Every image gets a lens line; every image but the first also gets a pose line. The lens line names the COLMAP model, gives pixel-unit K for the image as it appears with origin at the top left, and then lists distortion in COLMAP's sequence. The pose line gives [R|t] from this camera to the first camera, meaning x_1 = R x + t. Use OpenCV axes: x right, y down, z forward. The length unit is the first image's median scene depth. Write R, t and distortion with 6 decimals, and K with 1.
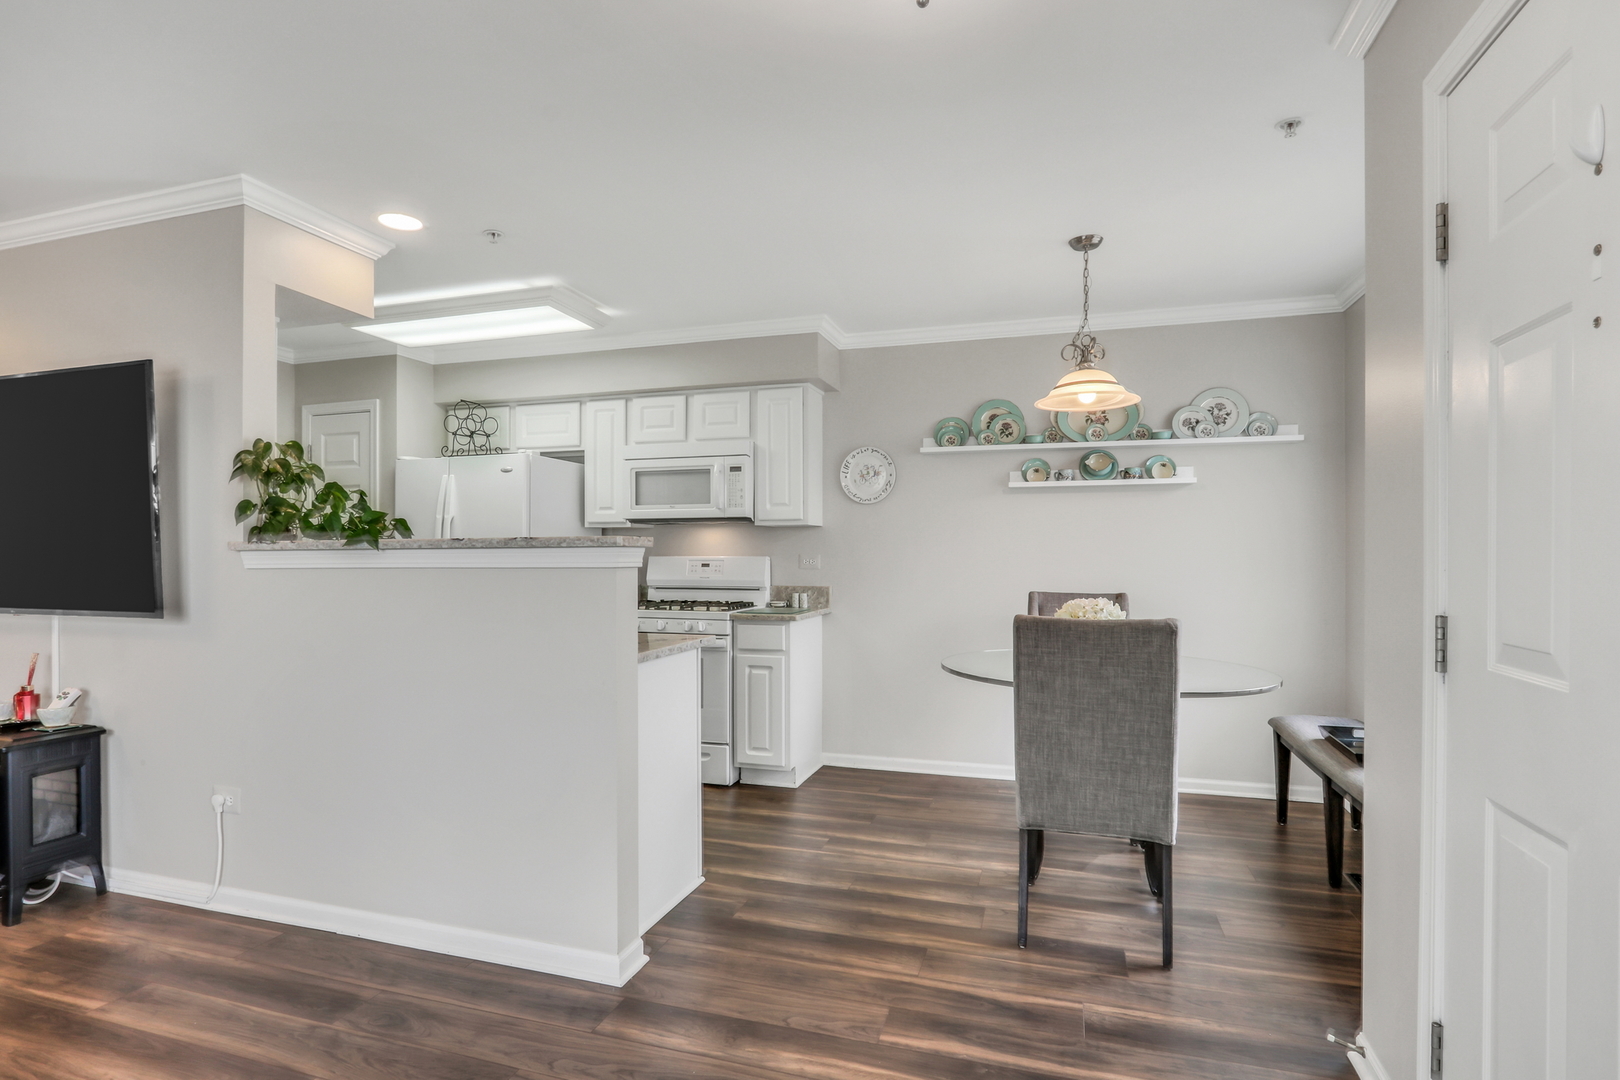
lens RADIAL K [[841.0, 0, 789.2], [0, 841.0, 555.7], [0, 0, 1]] dist [-0.012701, 0.000566]
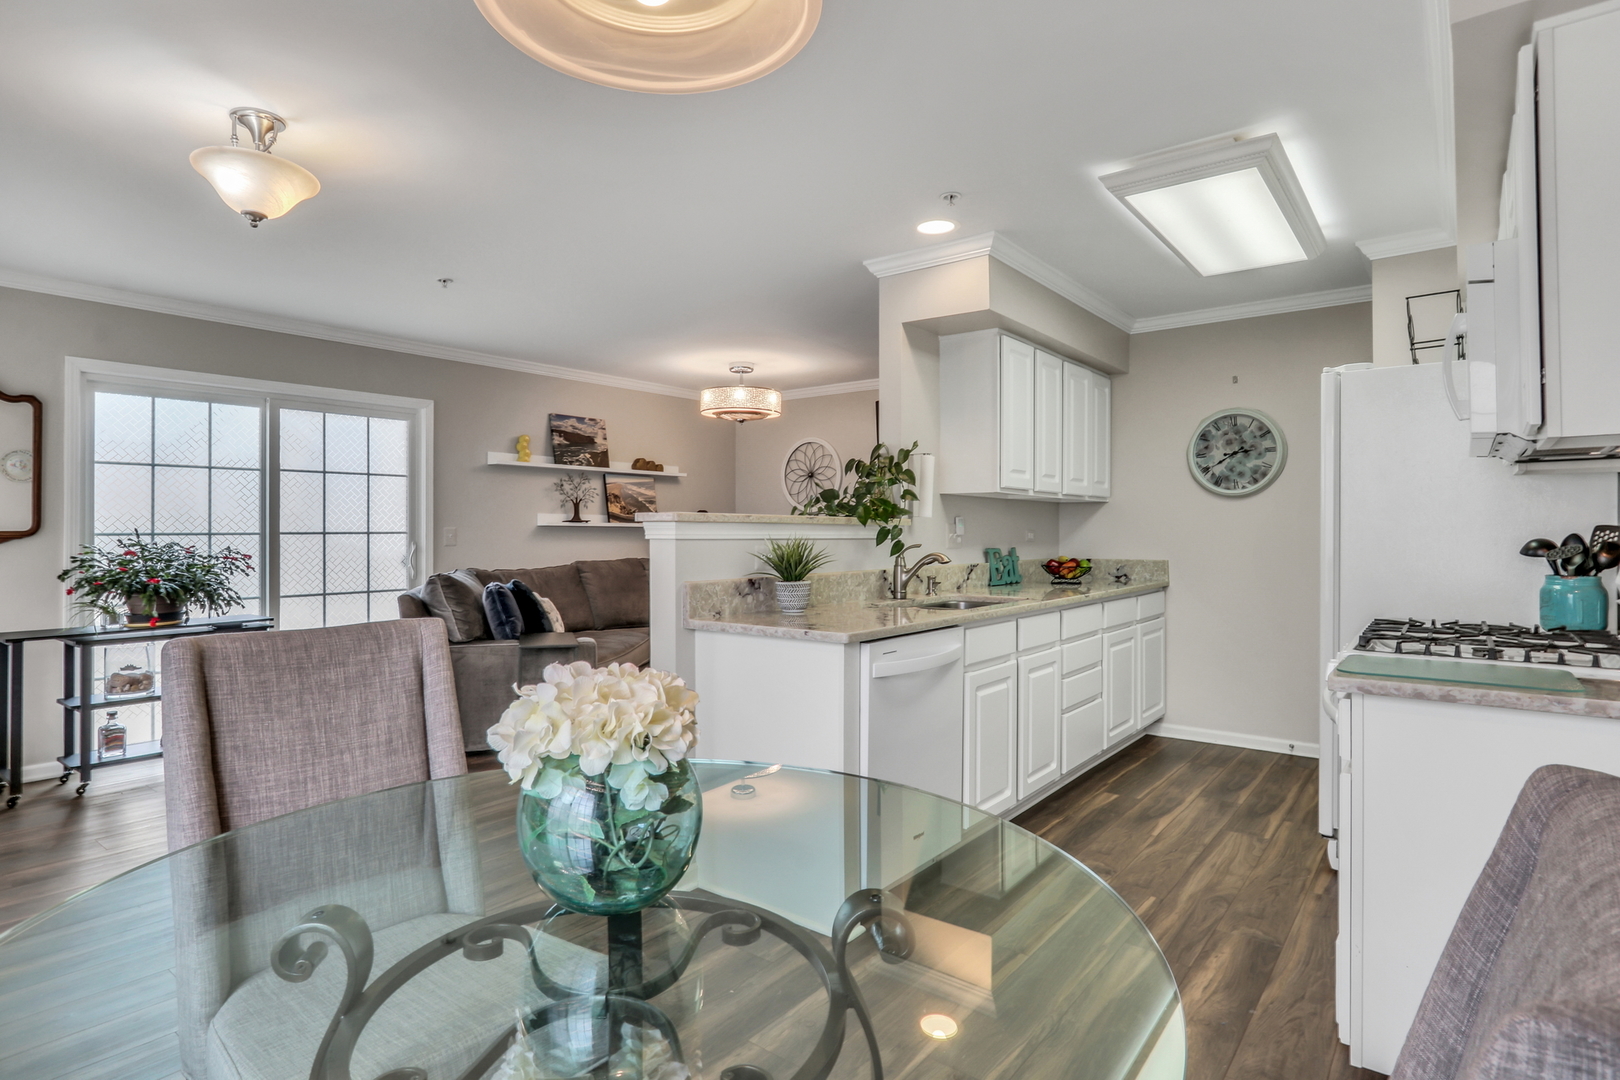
lens RADIAL K [[845.5, 0, 792.5], [0, 845.5, 525.9], [0, 0, 1]] dist [-0.012718, 0.000770]
pose [[-0.351257, -0.004520, -0.936268, 0.461202], [0.000584, 0.999987, -0.005047, -0.000061], [0.936279, -0.002319, -0.351250, 0.871123]]
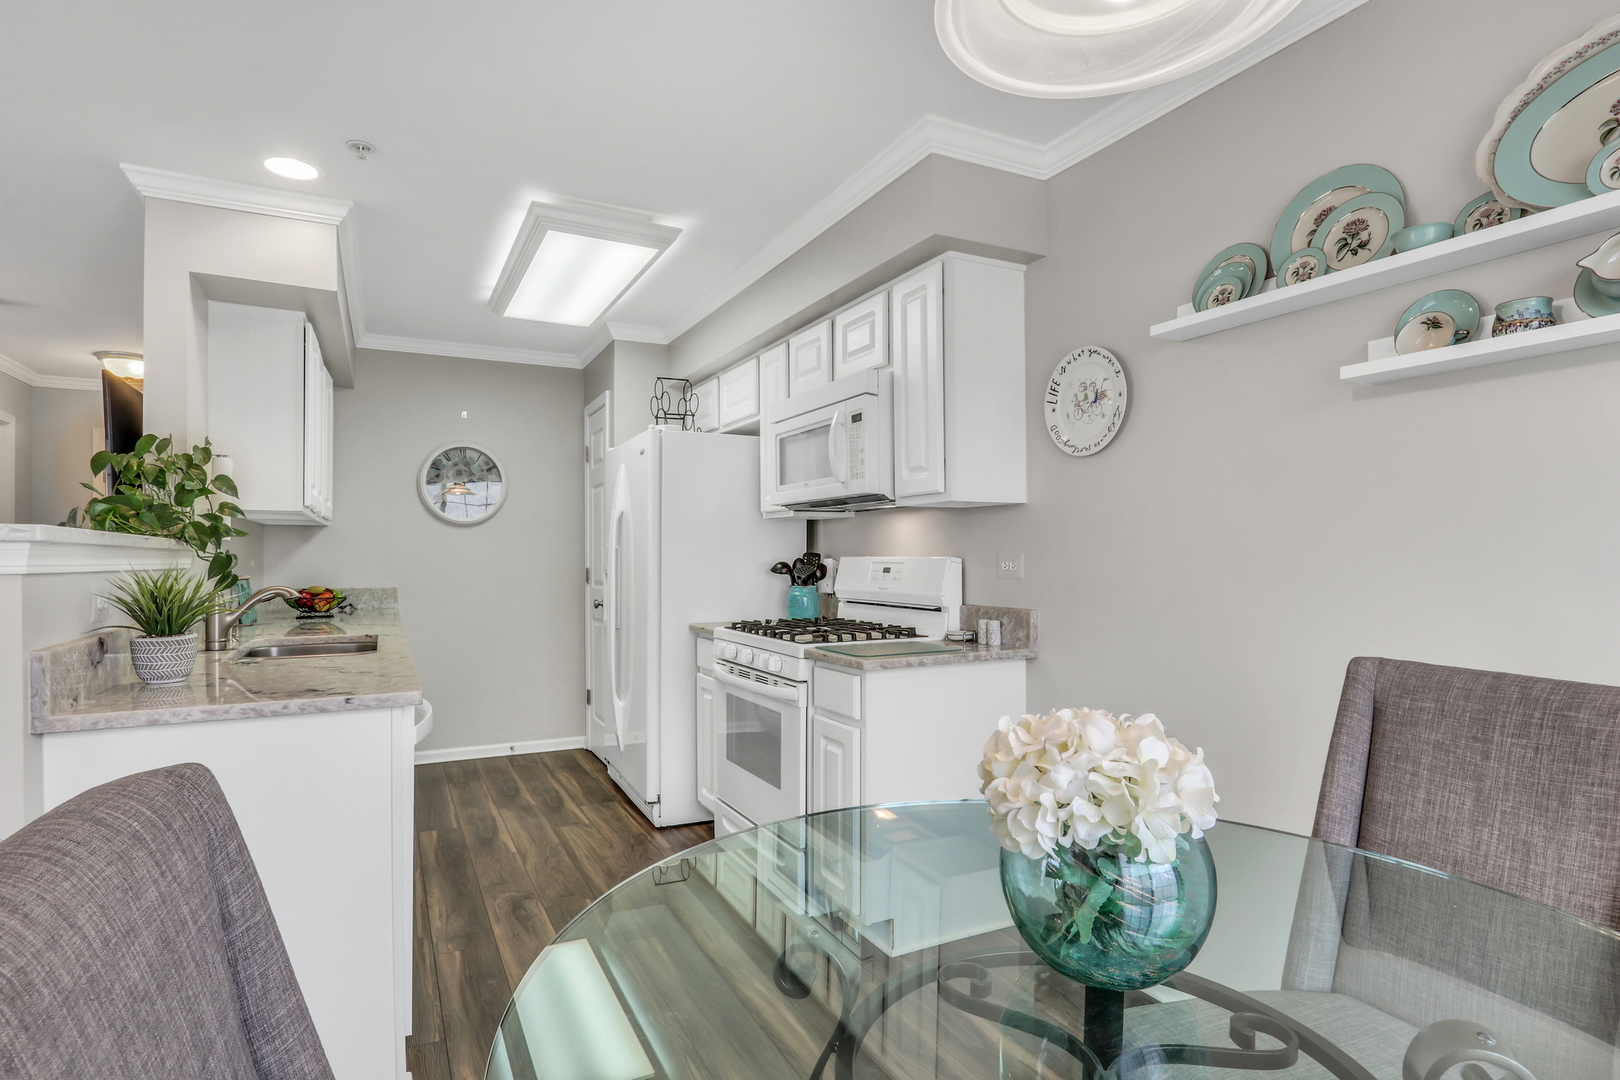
lens RADIAL K [[820.9, 0, 791.7], [0, 820.9, 561.6], [0, 0, 1]] dist [-0.014819, 0.000298]
pose [[0.703579, 0.004008, -0.710605, 0.354741], [0.001182, 0.999976, 0.006810, 0.000094], [0.710616, -0.005632, 0.703558, 0.556803]]
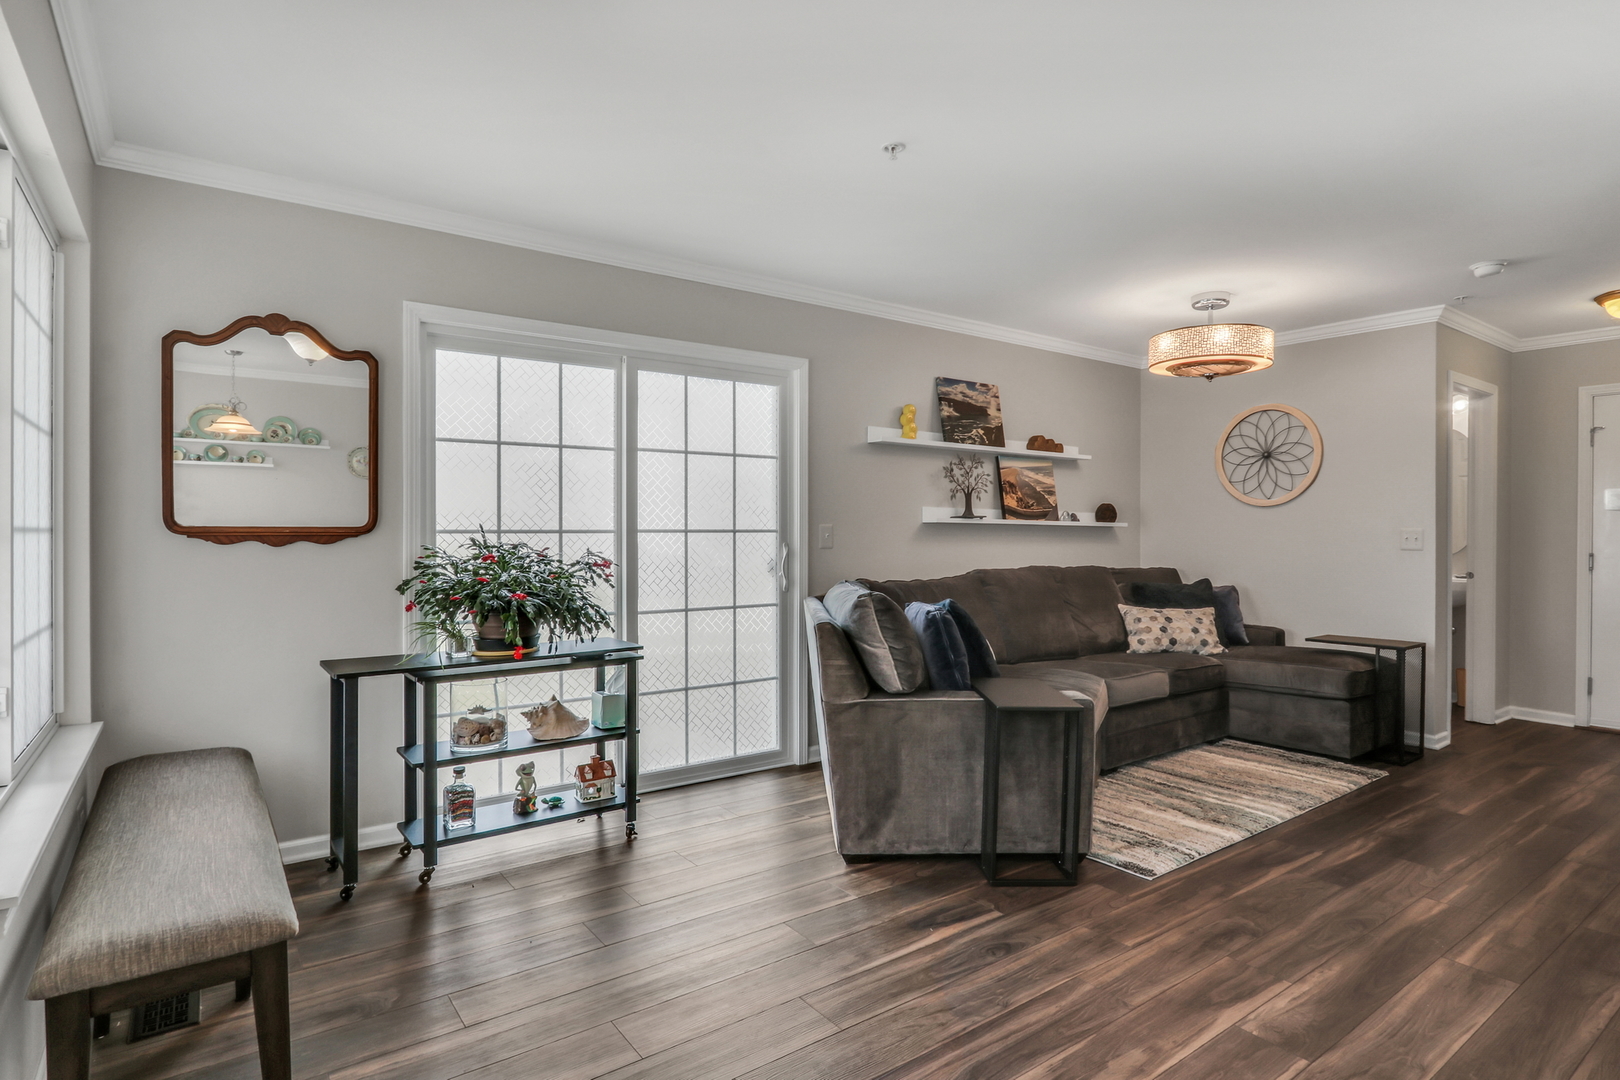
lens RADIAL K [[838.8, 0, 800.1], [0, 838.8, 541.0], [0, 0, 1]] dist [-0.017083, 0.001570]
pose [[-0.587947, 0.009012, -0.808849, 0.249384], [-0.004258, 0.999890, 0.014236, 0.000756], [0.808888, 0.011814, -0.587844, 0.474951]]
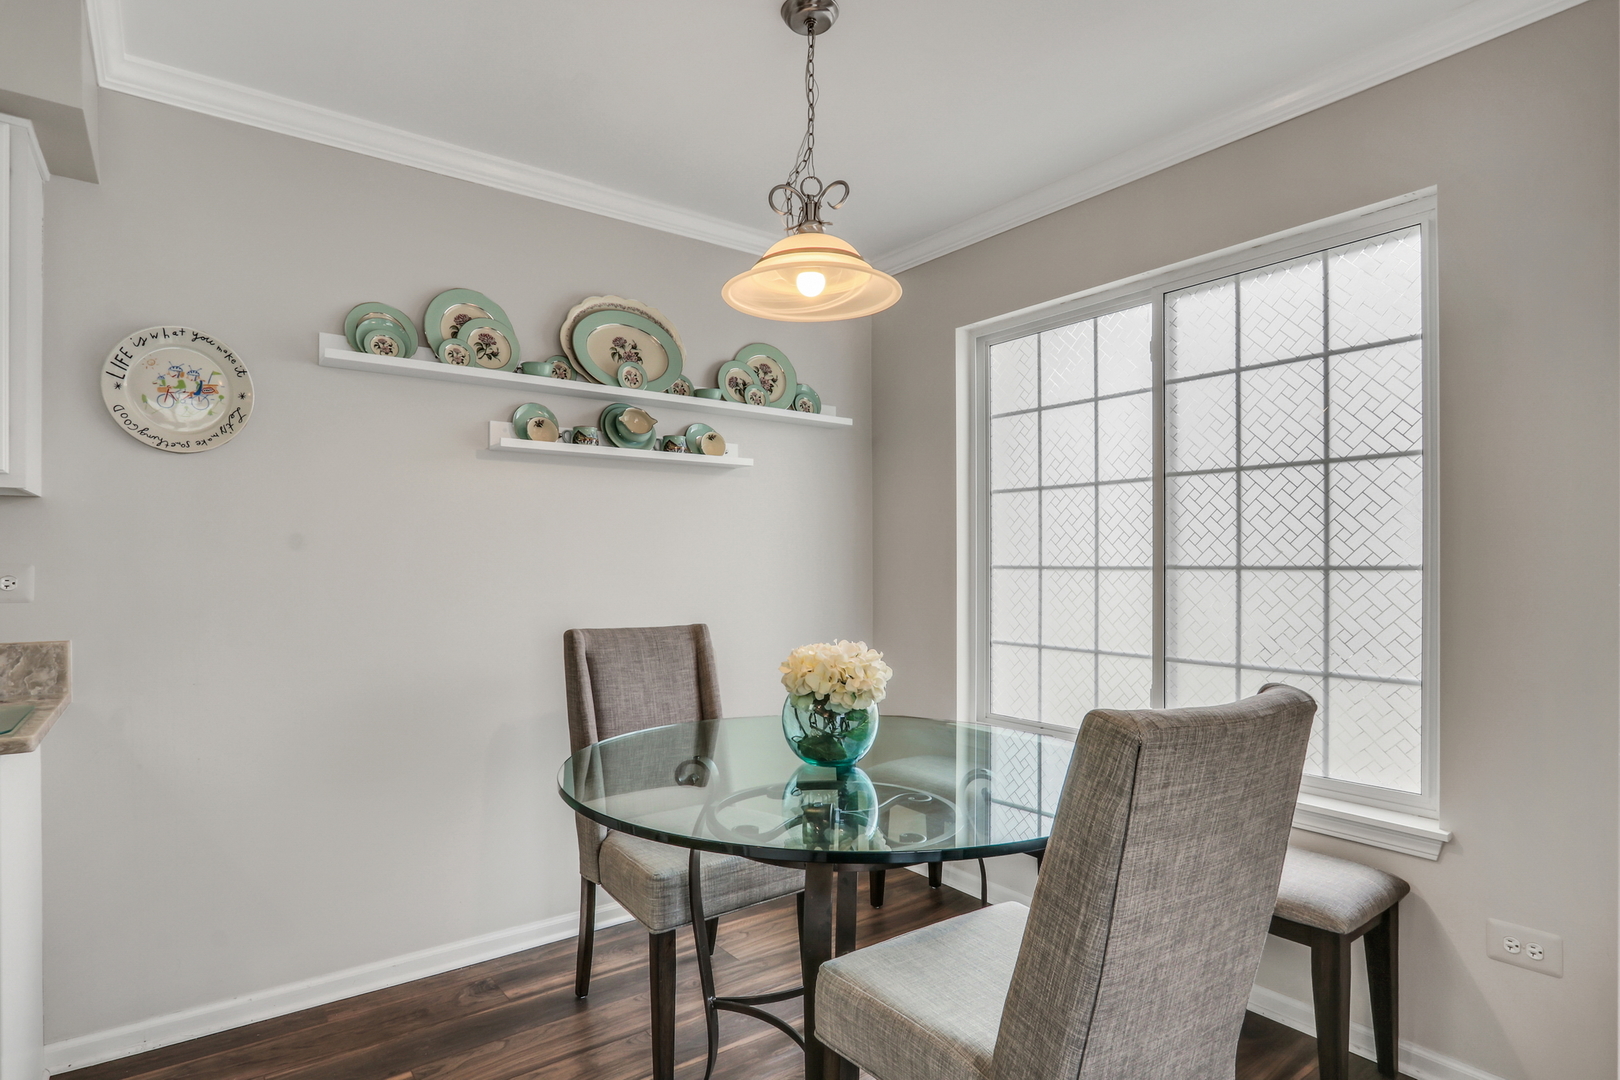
lens RADIAL K [[831.3, 0, 791.7], [0, 831.3, 559.3], [0, 0, 1]] dist [-0.013271, 0.000045]
pose [[0.580711, -0.000183, 0.814110, -0.083170], [0.004412, 0.999986, -0.002922, -0.001876], [-0.814098, 0.005289, 0.580703, 0.517858]]
